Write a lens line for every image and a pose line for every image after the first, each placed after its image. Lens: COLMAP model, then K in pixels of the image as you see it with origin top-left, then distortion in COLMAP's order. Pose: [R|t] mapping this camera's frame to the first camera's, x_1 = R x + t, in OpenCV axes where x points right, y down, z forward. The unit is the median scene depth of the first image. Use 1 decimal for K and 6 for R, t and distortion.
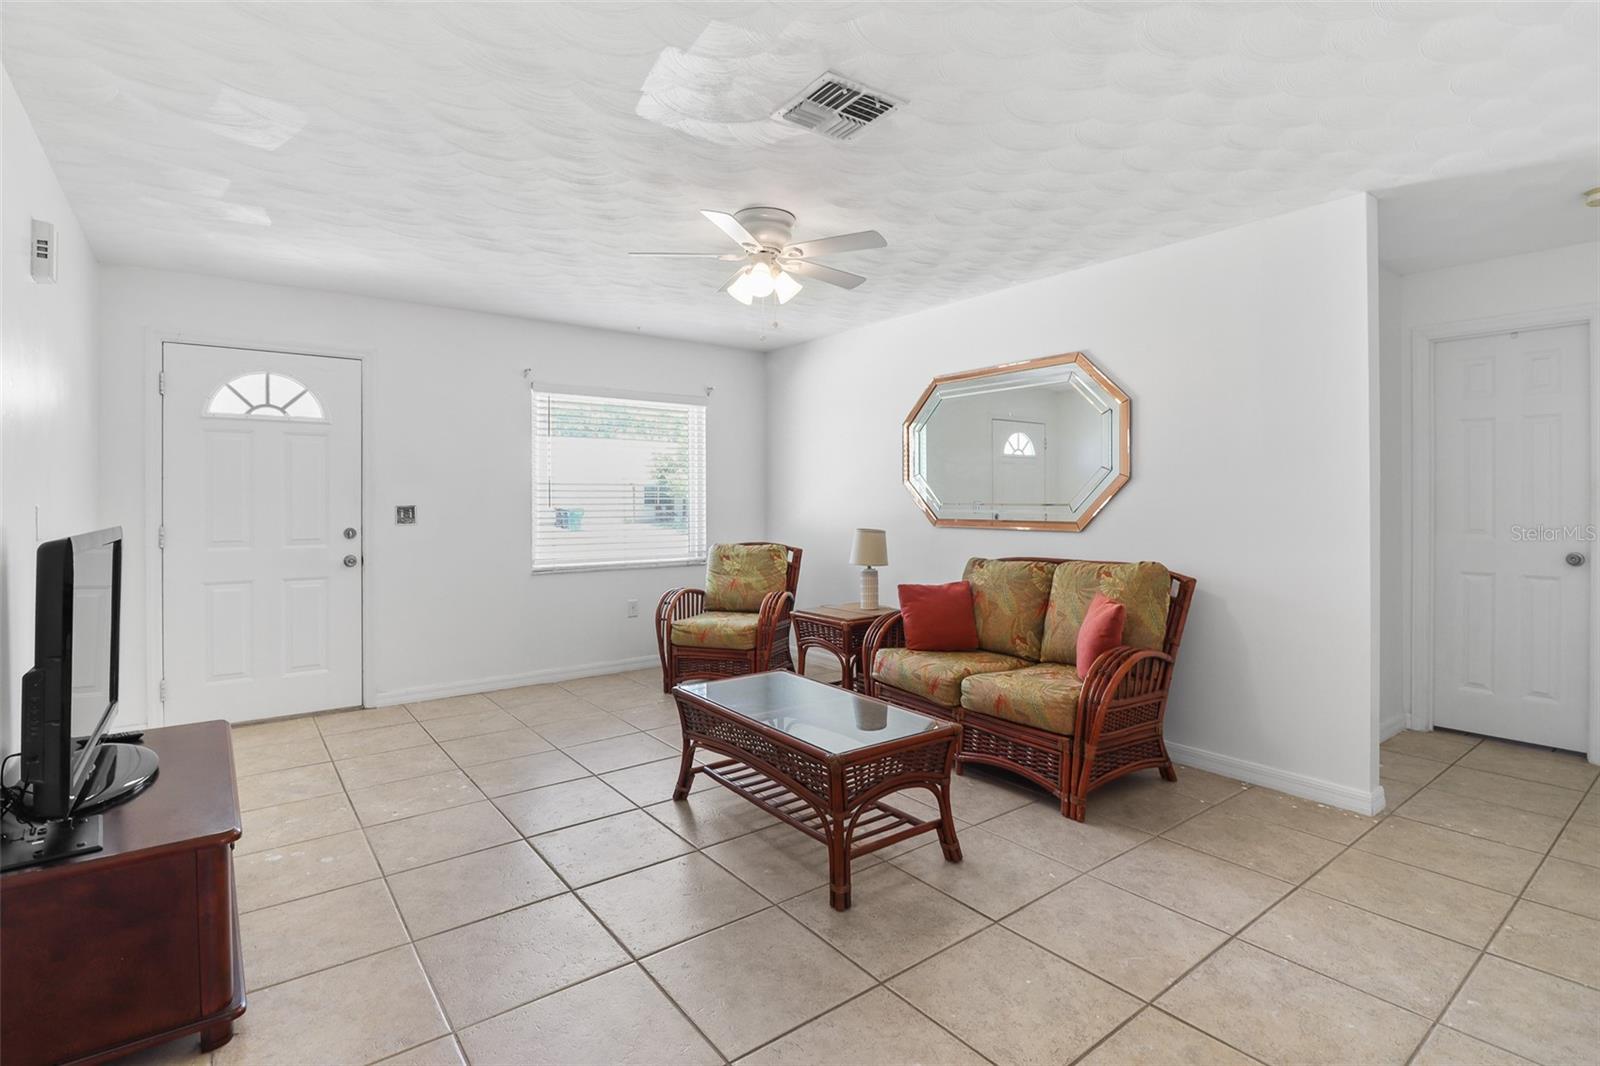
lens RADIAL K [[761.3, 0, 788.2], [0, 761.3, 502.6], [0, 0, 1]] dist [-0.005549, -0.004648]
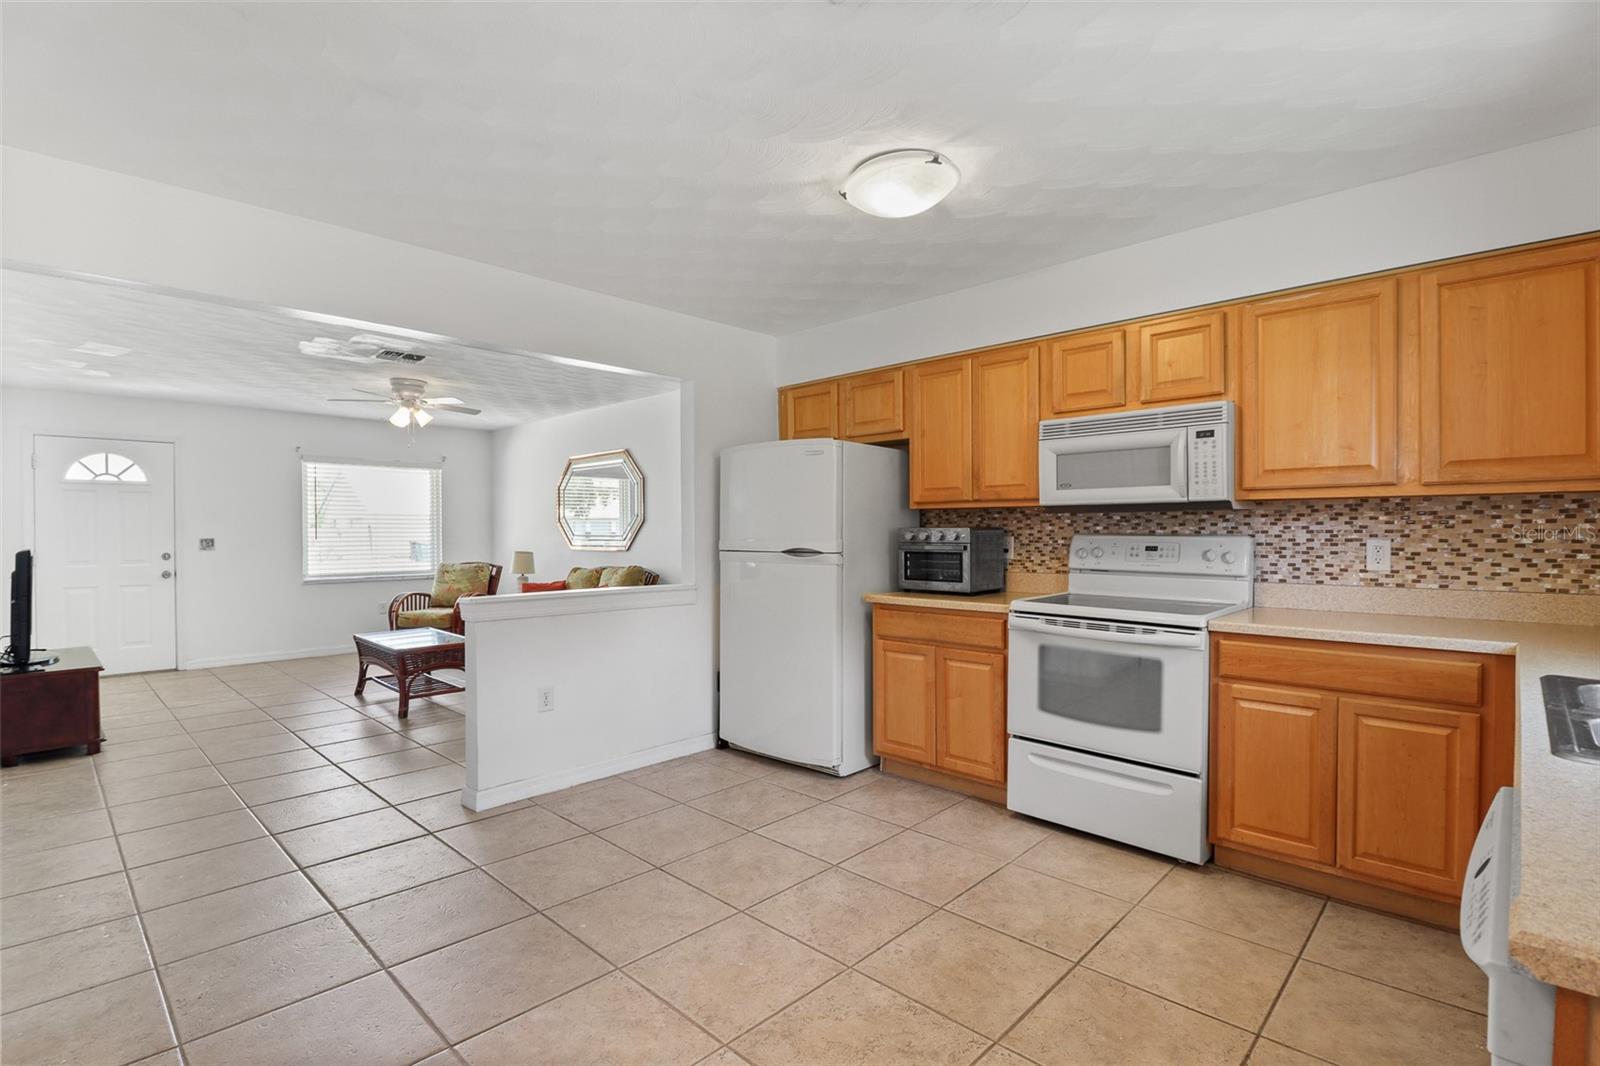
lens RADIAL K [[761.3, 0, 803.1], [0, 761.3, 539.8], [0, 0, 1]] dist [-0.005549, -0.004648]
pose [[0.988011, -0.004702, 0.154312, 0.470988], [0.003892, 0.999977, 0.005549, 0.003359], [-0.154335, -0.004882, 0.988007, -0.729131]]
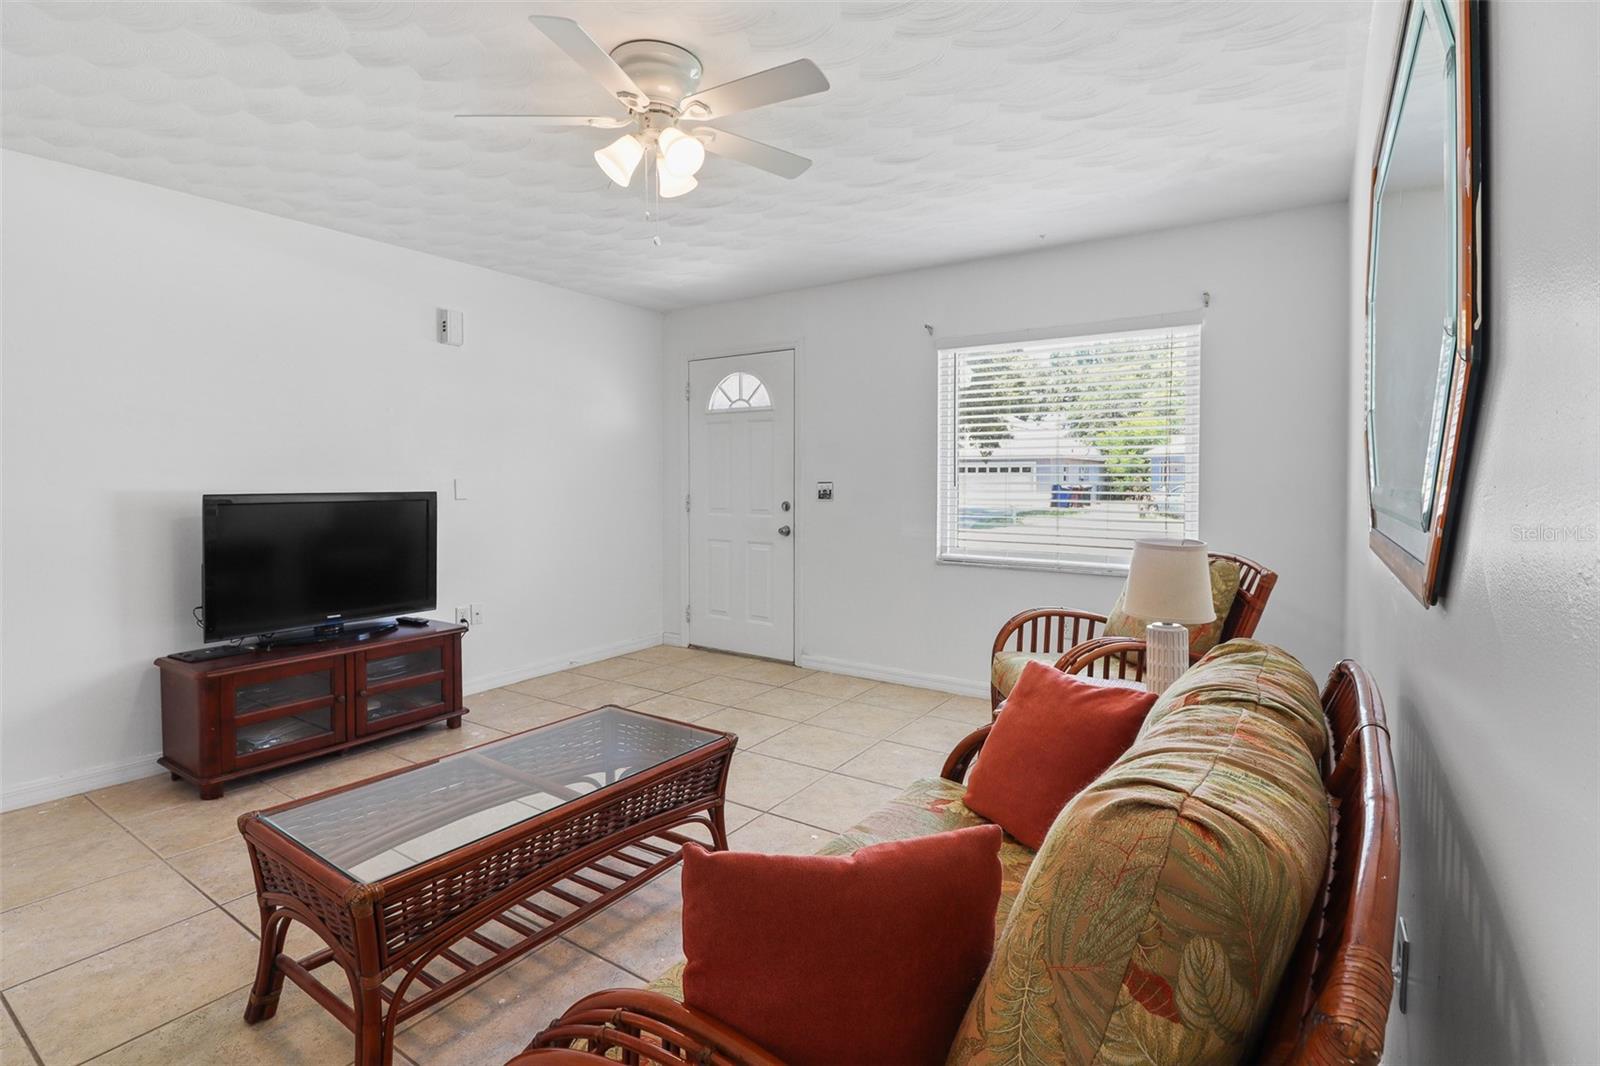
lens RADIAL K [[761.3, 0, 786.8], [0, 761.3, 493.1], [0, 0, 1]] dist [-0.005549, -0.004648]
pose [[0.309822, 0.016699, -0.950648, 0.501875], [-0.012264, 0.999833, 0.013566, 0.006036], [0.950715, 0.007456, 0.309975, 0.666400]]
